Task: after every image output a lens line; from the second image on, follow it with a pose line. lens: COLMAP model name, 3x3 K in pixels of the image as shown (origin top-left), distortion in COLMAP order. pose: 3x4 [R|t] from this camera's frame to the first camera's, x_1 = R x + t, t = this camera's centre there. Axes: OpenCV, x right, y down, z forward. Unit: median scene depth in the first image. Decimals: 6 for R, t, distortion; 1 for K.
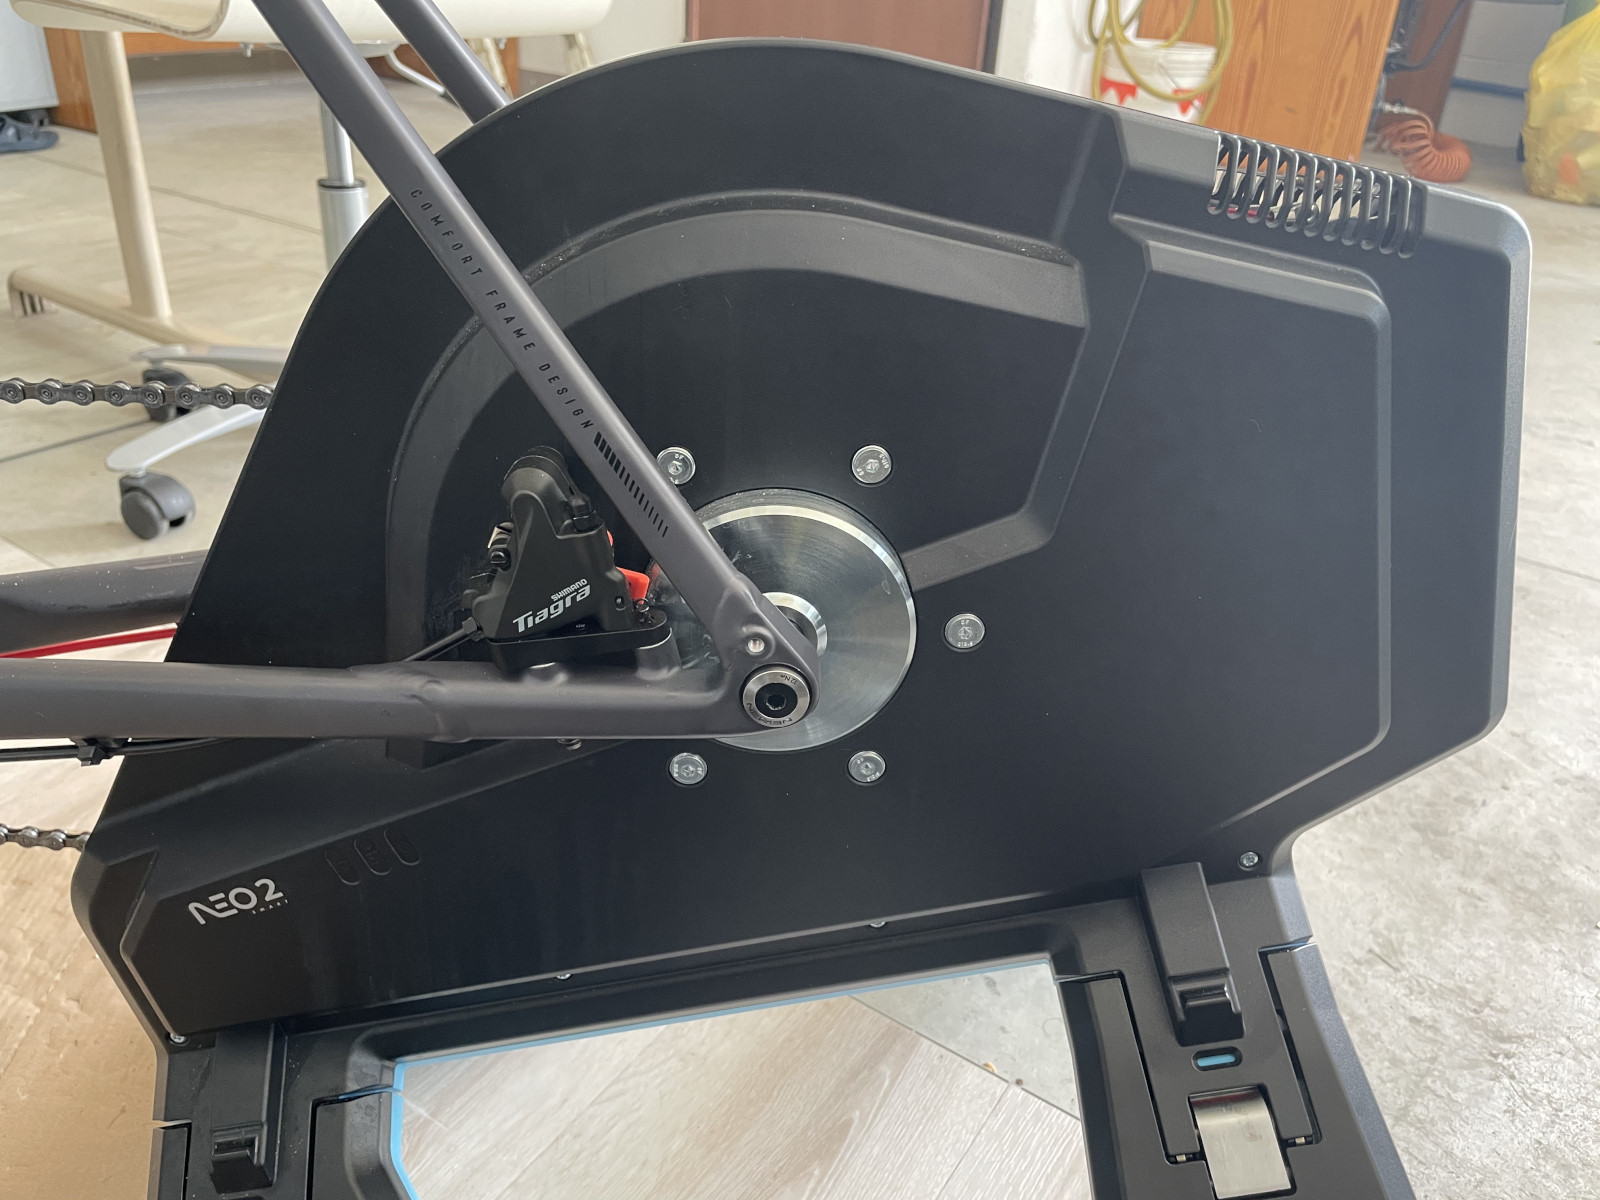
lens RADIAL K [[1233.3, 0, 800.0], [0, 1233.3, 600.0], [0, 0, 1]] dist [0.082910, -0.126830]
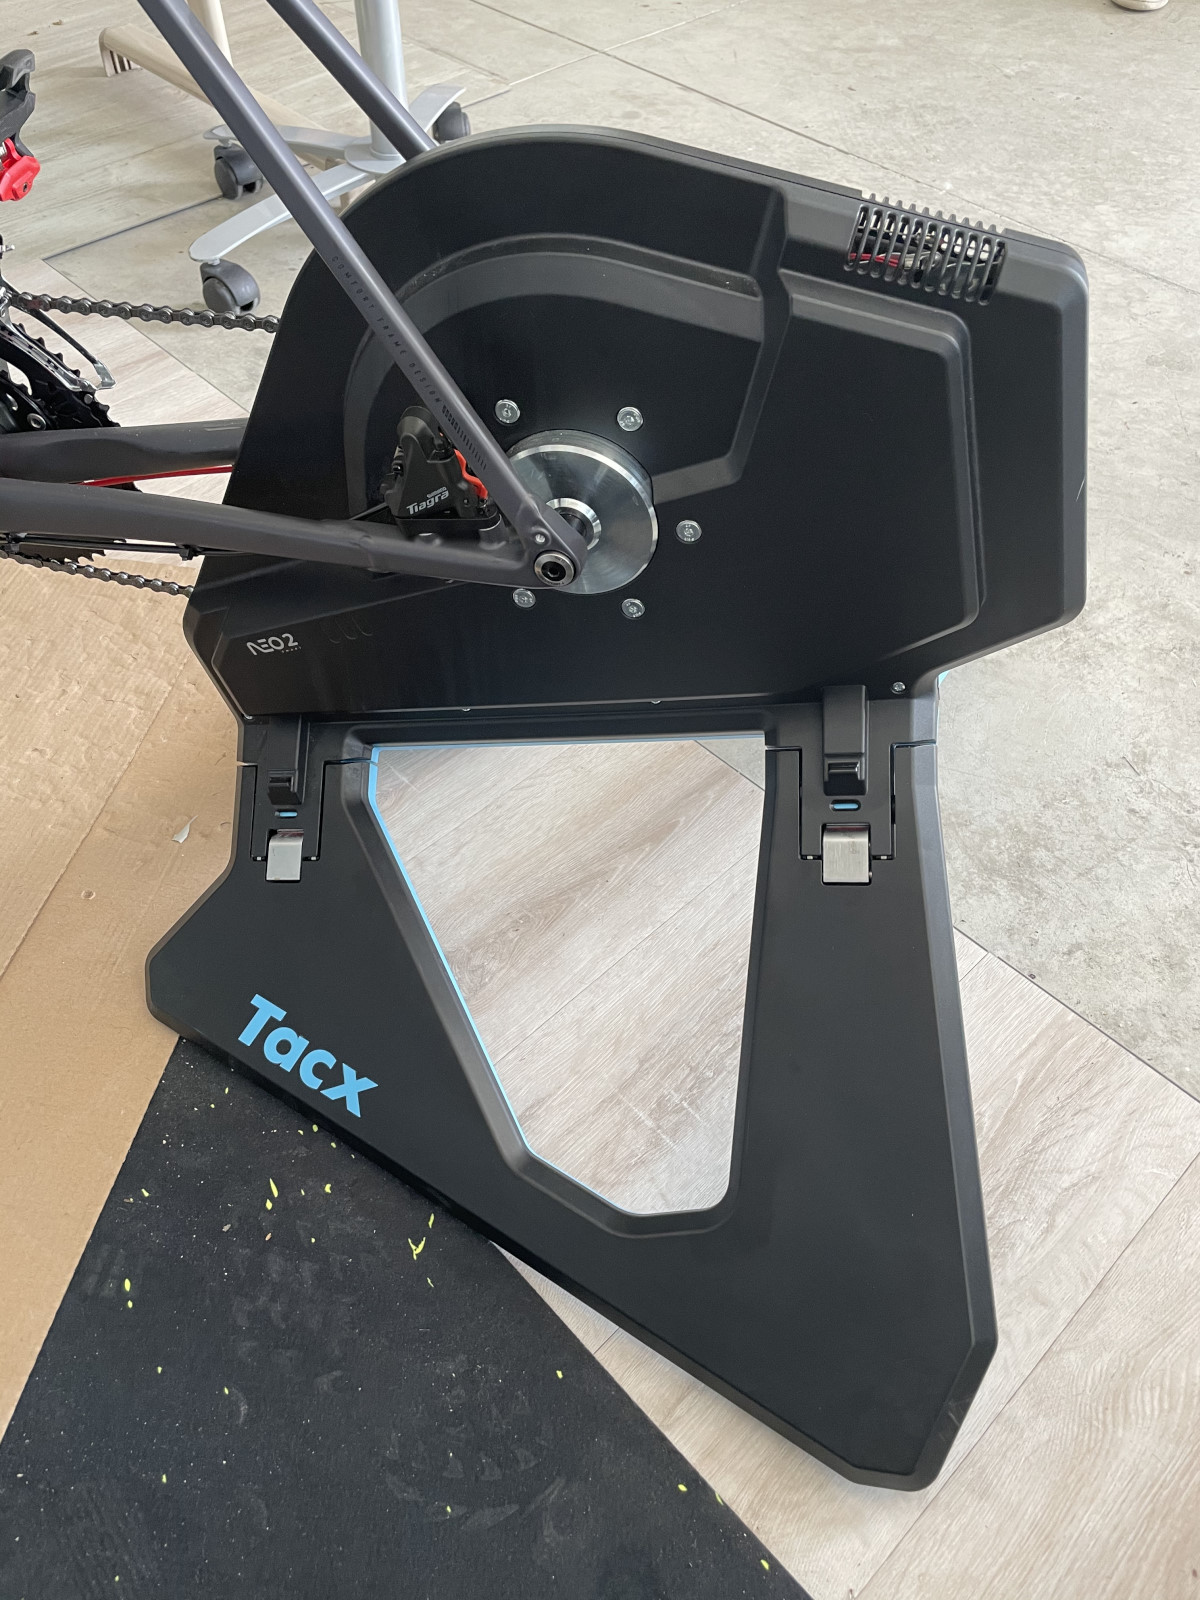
lens RADIAL K [[1233.3, 0, 600.0], [0, 1233.3, 800.0], [0, 0, 1]] dist [0.082910, -0.126830]
pose [[0.974037, 0.128811, -0.186173, 0.306511], [-0.053422, 0.929908, 0.363892, -0.189368], [0.219997, -0.344498, 0.912646, -0.487863]]
